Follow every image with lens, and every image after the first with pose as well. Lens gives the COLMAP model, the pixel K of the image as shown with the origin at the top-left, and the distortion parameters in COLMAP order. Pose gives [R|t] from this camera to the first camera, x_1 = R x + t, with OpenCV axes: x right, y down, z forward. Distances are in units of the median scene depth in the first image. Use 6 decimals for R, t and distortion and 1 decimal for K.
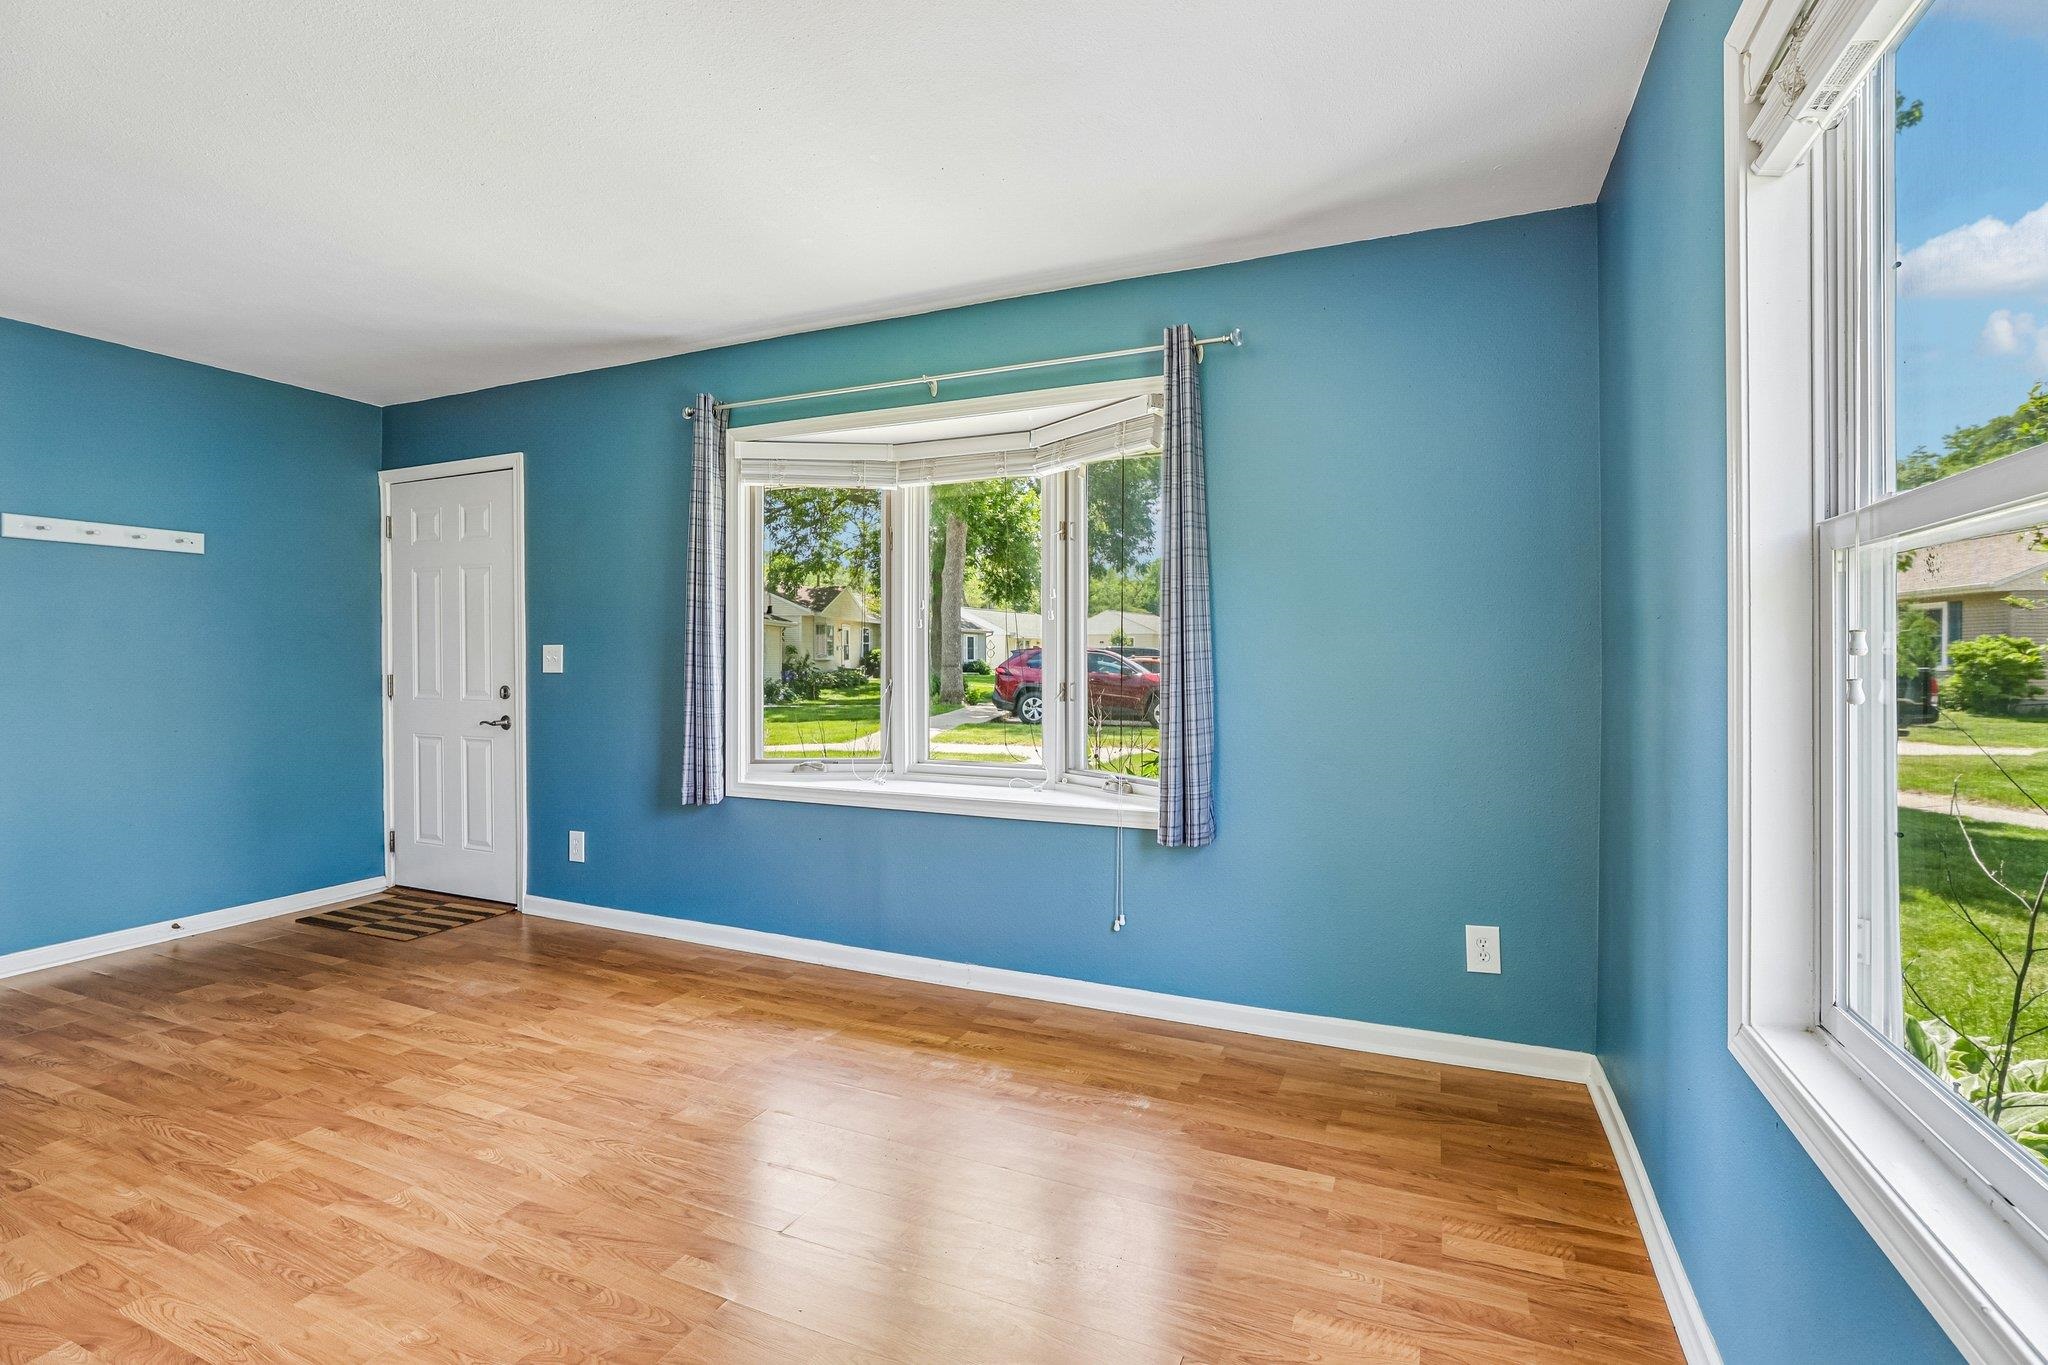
lens RADIAL K [[938.6, 0, 1041.8], [0, 938.6, 651.3], [0, 0, 1]] dist [-0.033542, 0.014418]
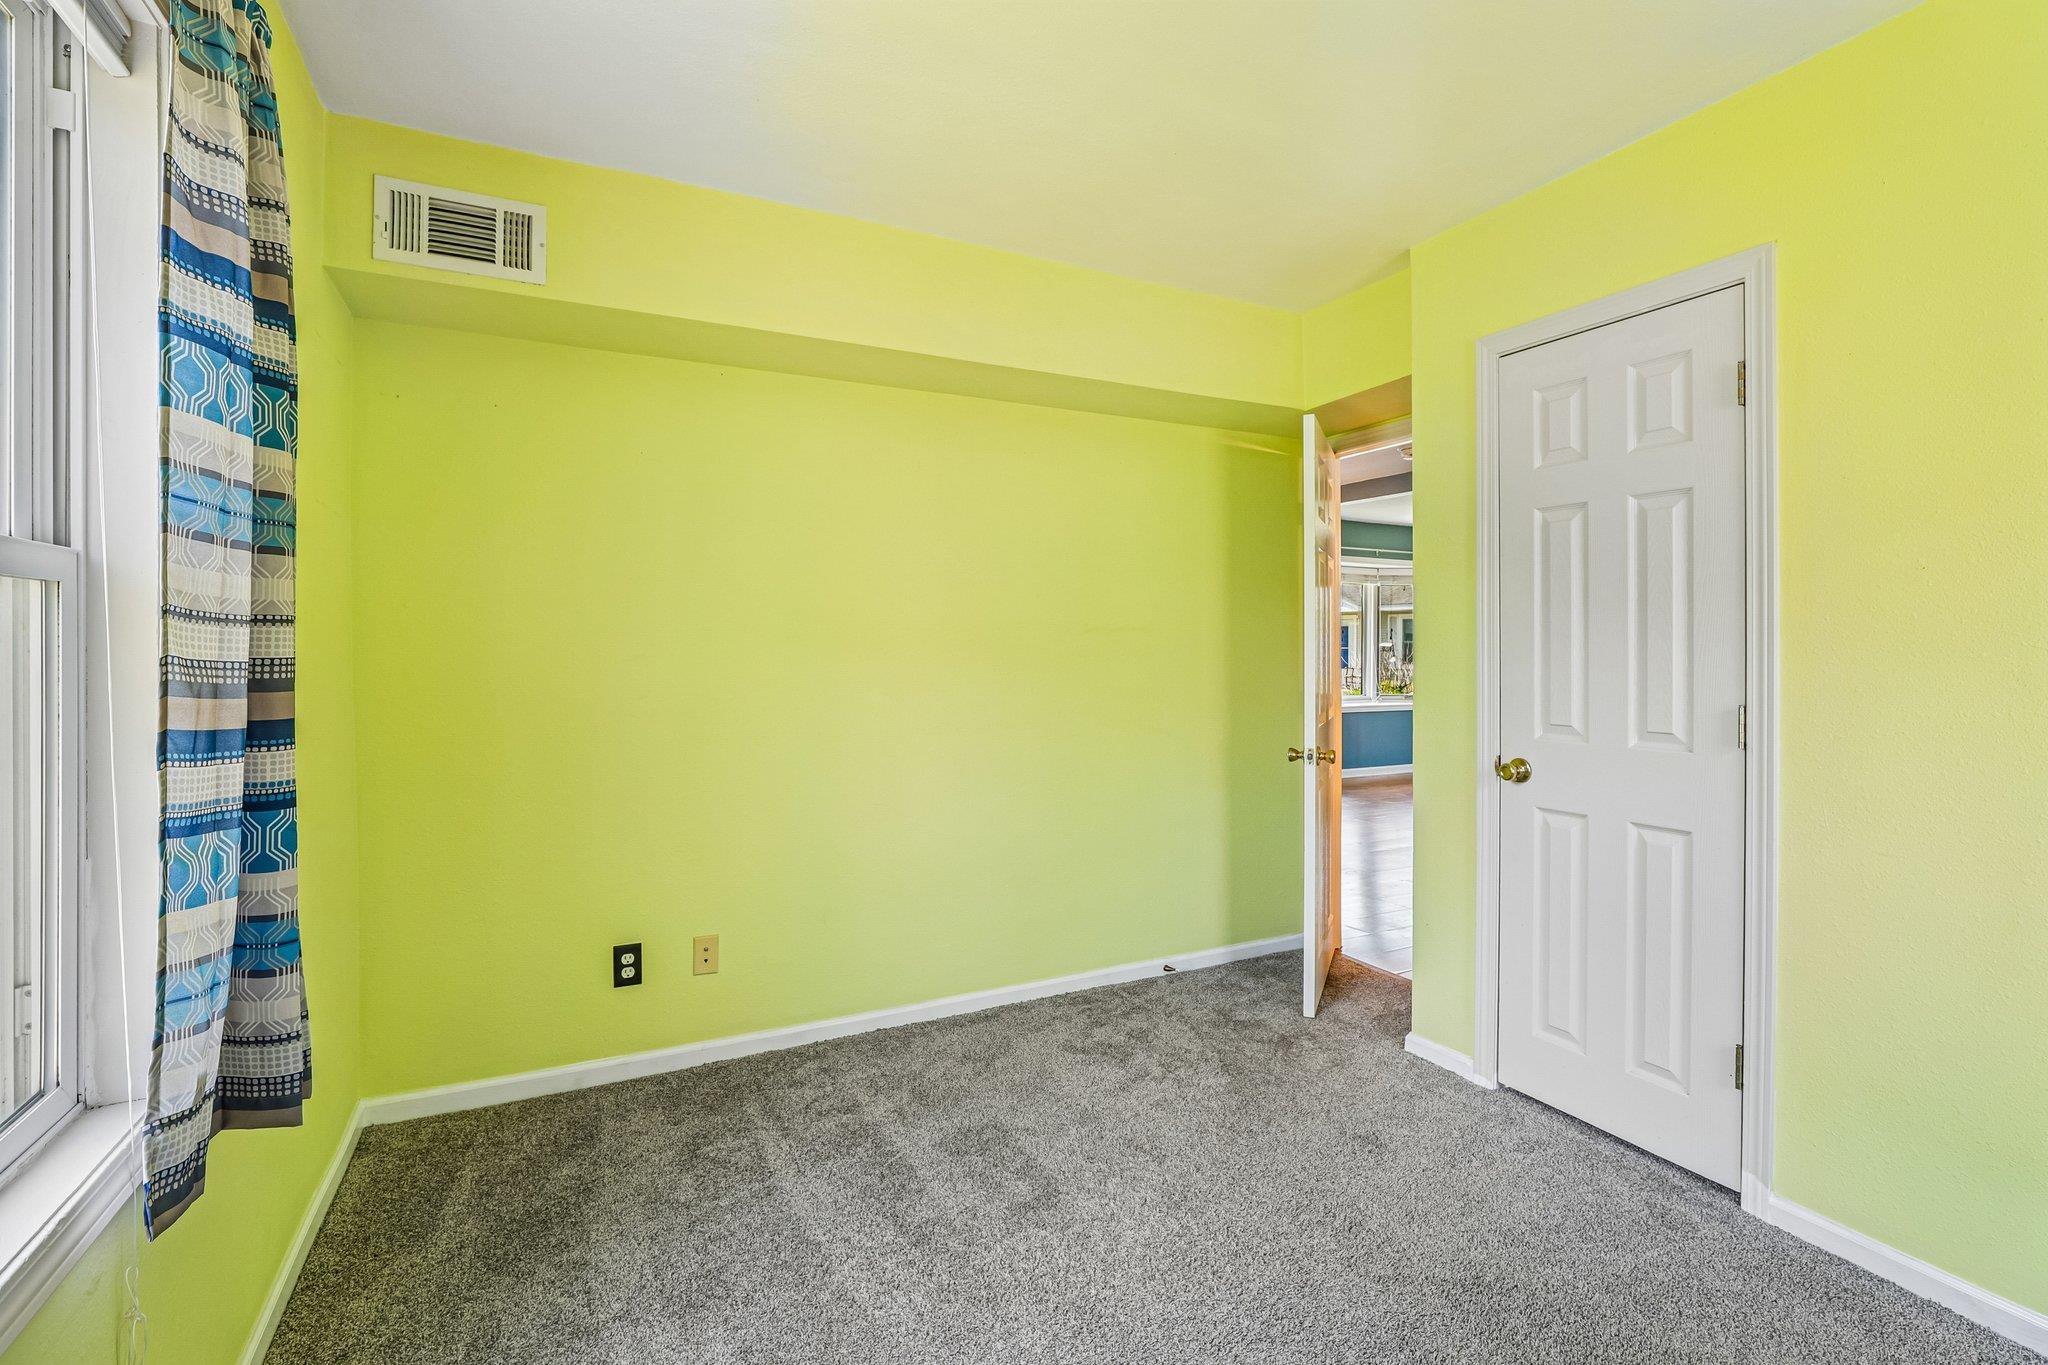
lens RADIAL K [[939.8, 0, 1040.0], [0, 939.8, 659.2], [0, 0, 1]] dist [-0.033481, 0.013837]
pose [[0.632688, -0.008953, 0.774355, -3.548339], [-0.001882, 0.999912, 0.013099, -0.006087], [-0.774405, -0.009745, 0.632615, 0.041608]]
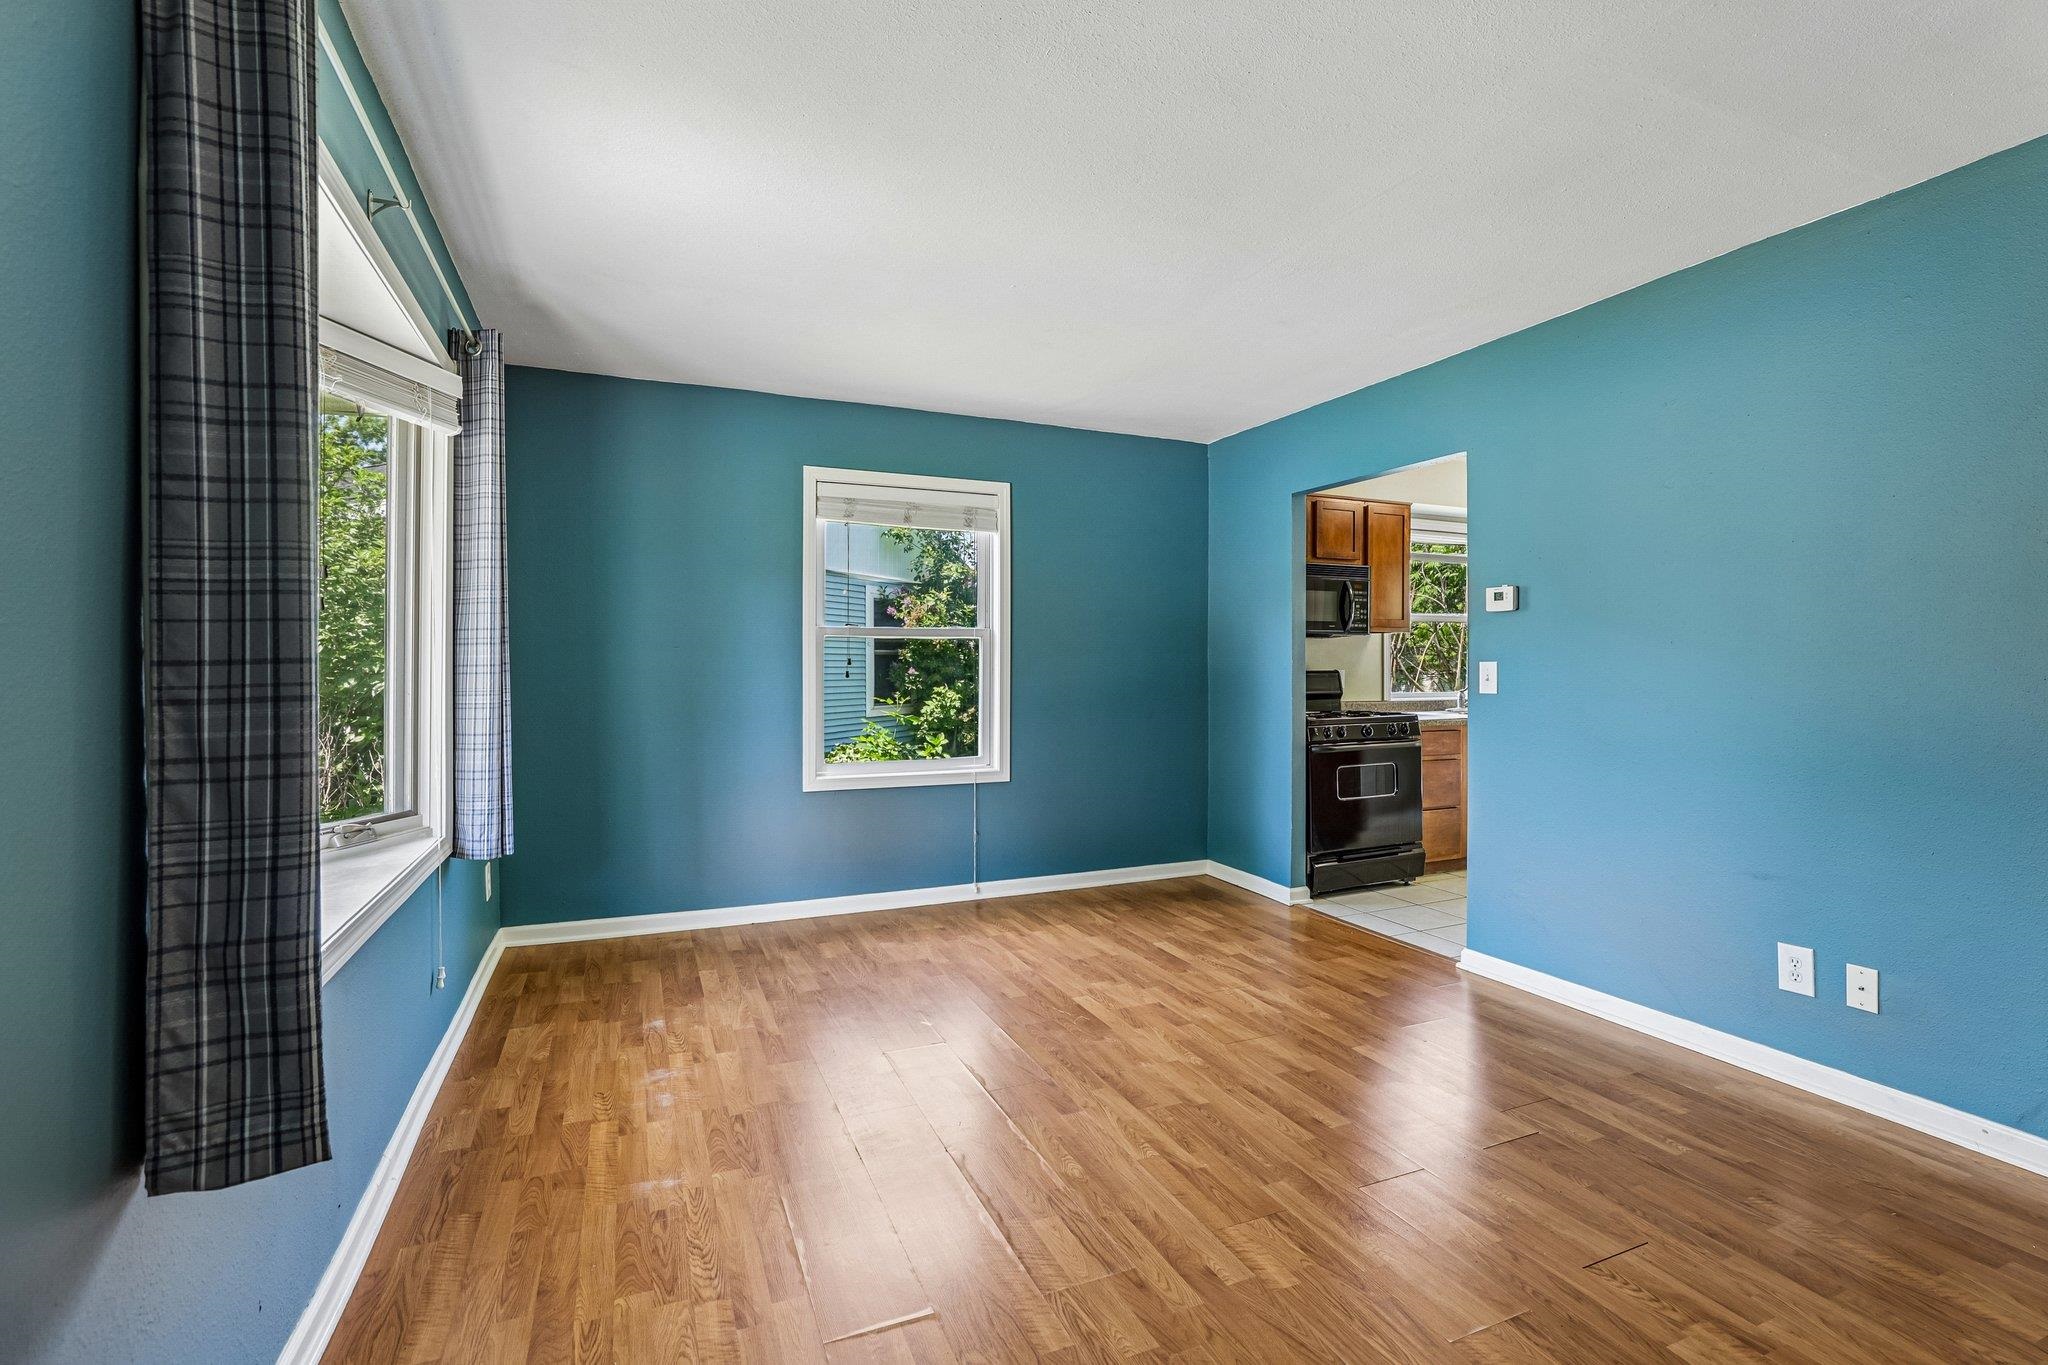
lens RADIAL K [[938.6, 0, 1041.8], [0, 938.6, 651.3], [0, 0, 1]] dist [-0.033542, 0.014418]
pose [[-0.734469, 0.008882, 0.678584, -1.007181], [-0.004067, 0.999839, -0.017489, 0.005153], [-0.678630, -0.015605, -0.734315, 1.411498]]
